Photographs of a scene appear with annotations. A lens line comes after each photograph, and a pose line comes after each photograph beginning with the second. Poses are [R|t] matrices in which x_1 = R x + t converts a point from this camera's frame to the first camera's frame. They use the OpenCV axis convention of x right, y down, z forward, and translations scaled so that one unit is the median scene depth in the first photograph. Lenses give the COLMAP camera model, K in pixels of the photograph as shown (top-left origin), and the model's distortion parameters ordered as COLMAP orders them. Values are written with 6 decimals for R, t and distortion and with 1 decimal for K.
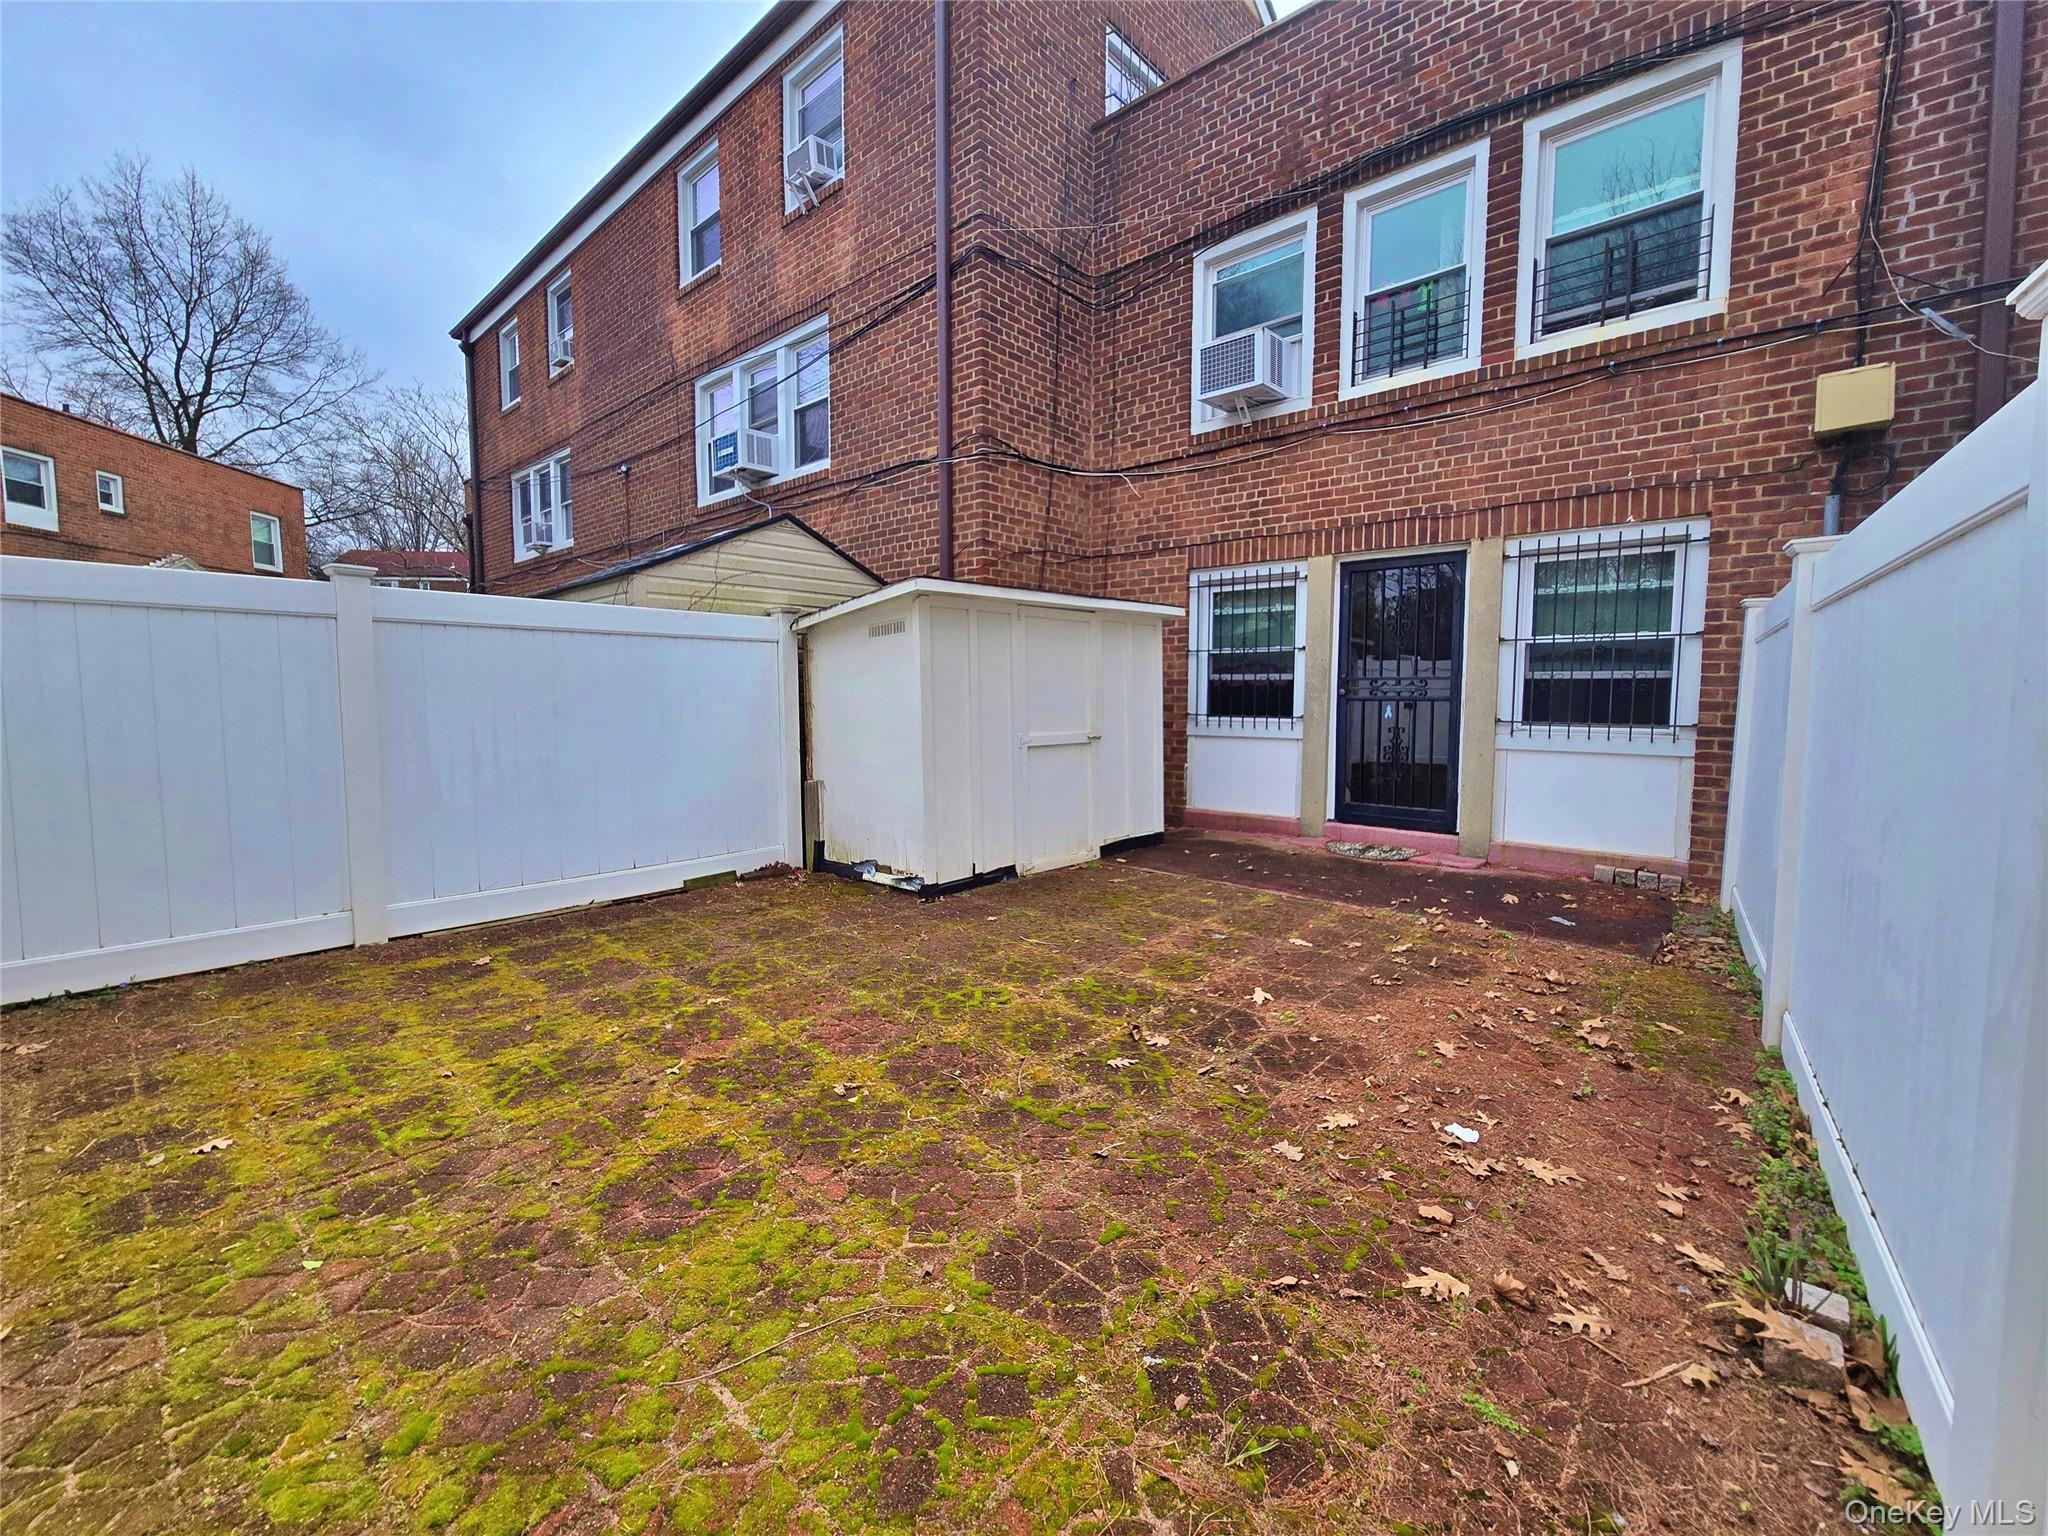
lens RADIAL K [[836.8, 0, 1017.0], [0, 836.8, 765.1], [0, 0, 1]] dist [-0.000689, 0.000306]
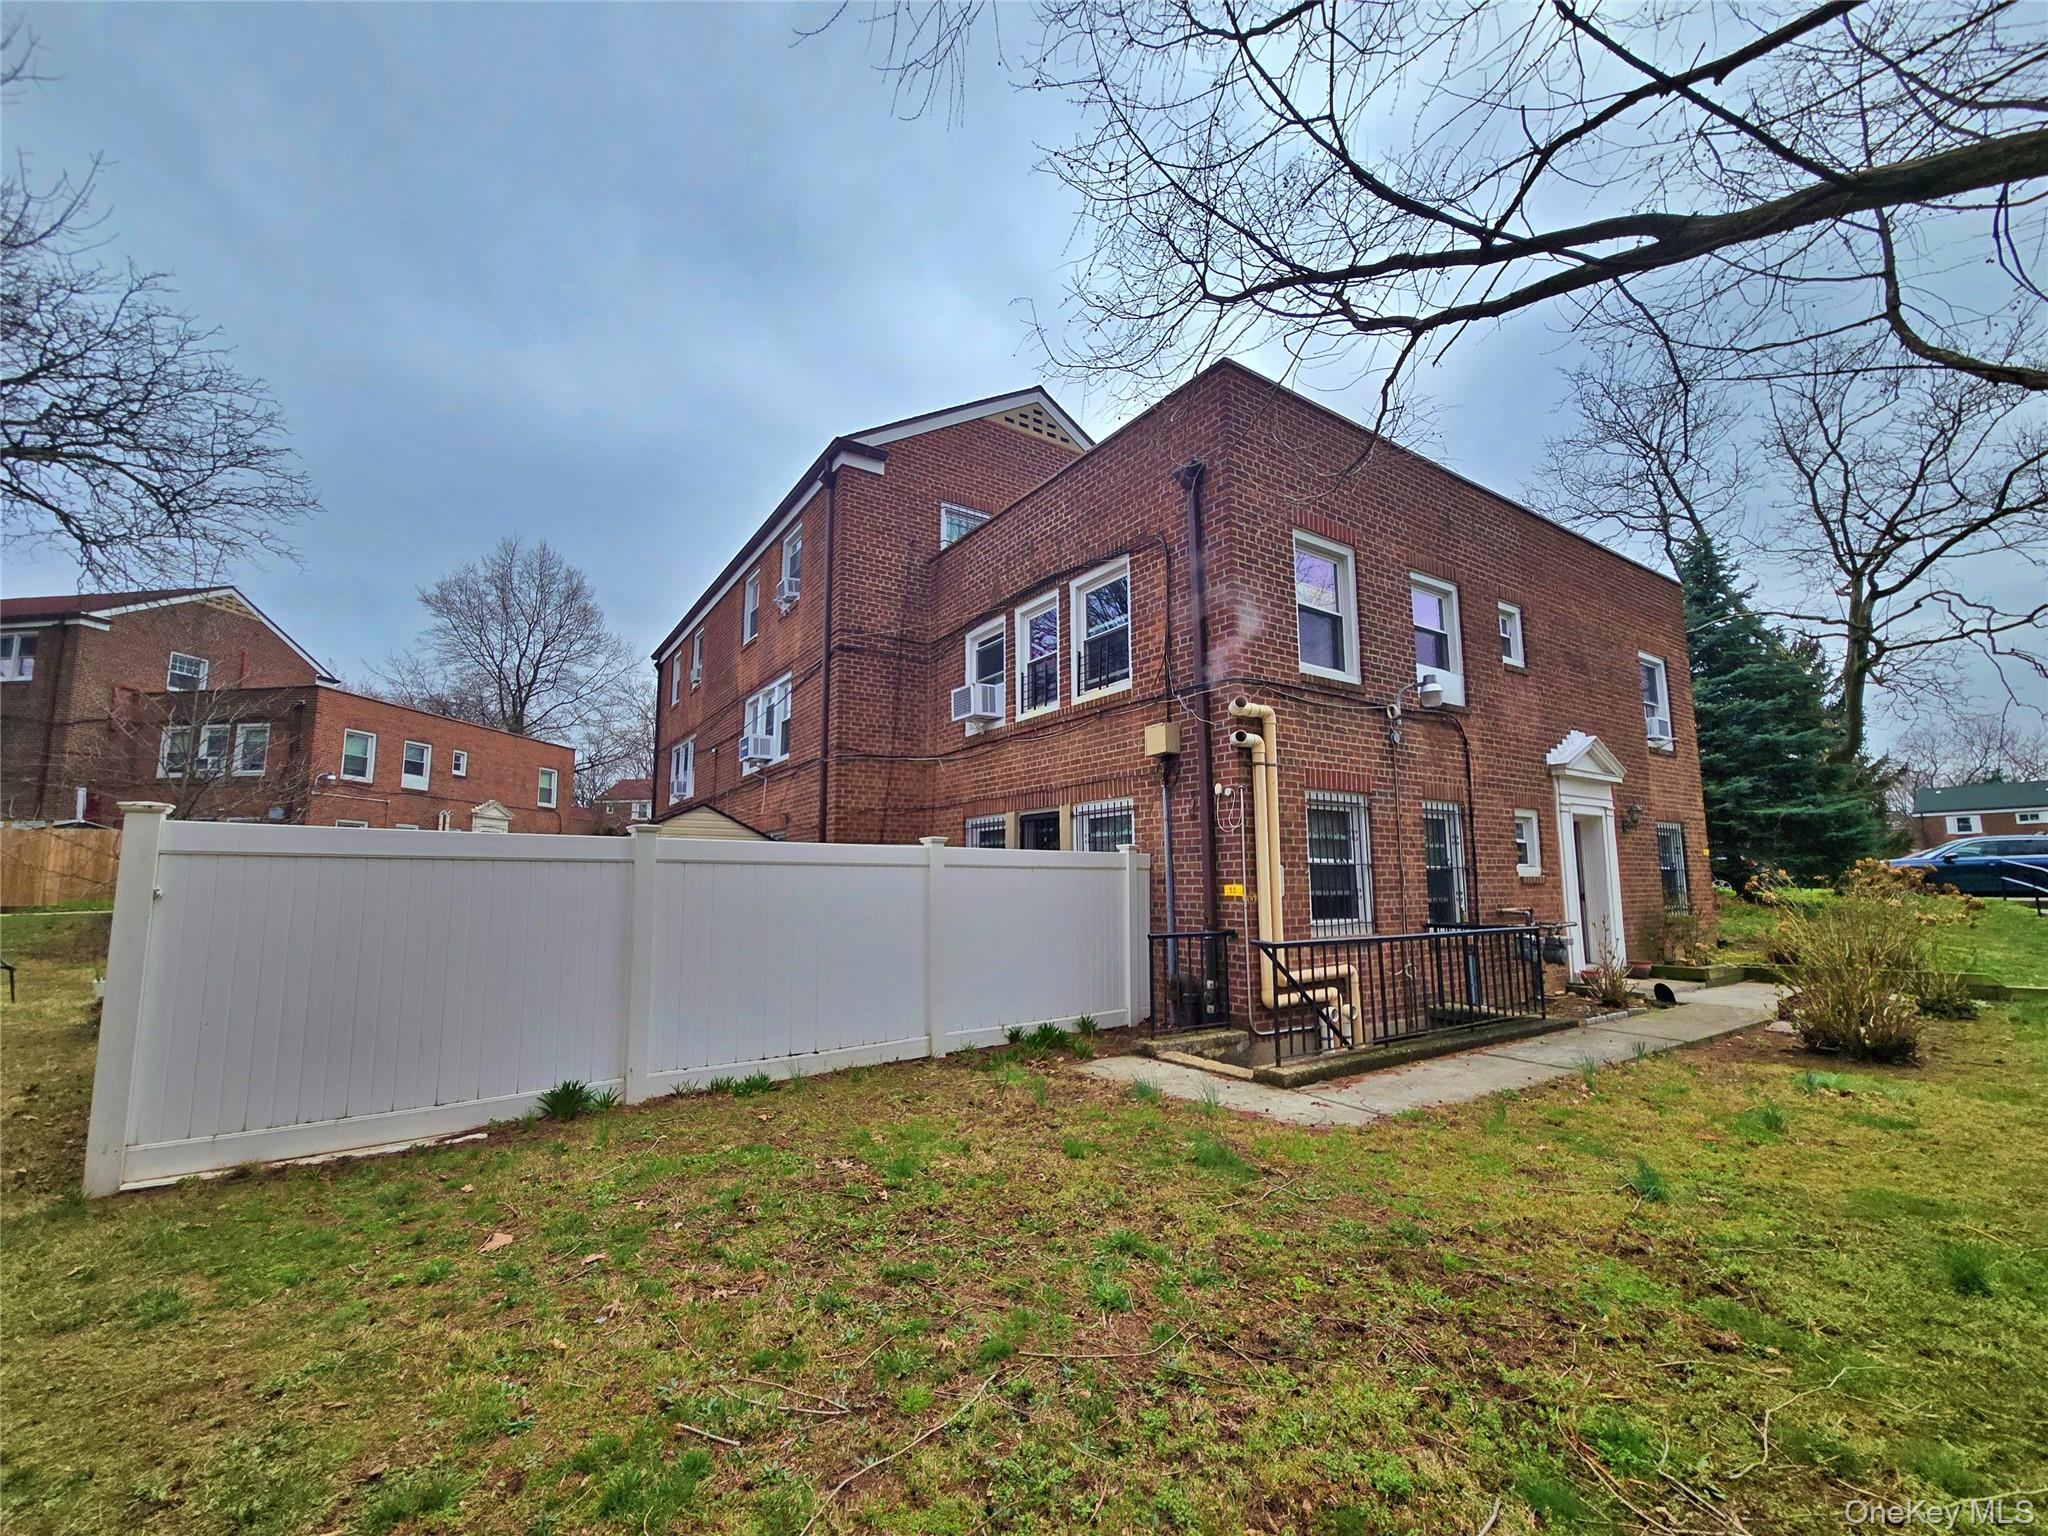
lens RADIAL K [[836.8, 0, 1034.8], [0, 836.8, 781.7], [0, 0, 1]] dist [-0.000689, 0.000306]
pose [[0.972971, -0.041787, -0.227114, 0.586616], [-0.004836, 0.979589, -0.200953, 0.017406], [0.230876, 0.196620, 0.952910, -0.426525]]
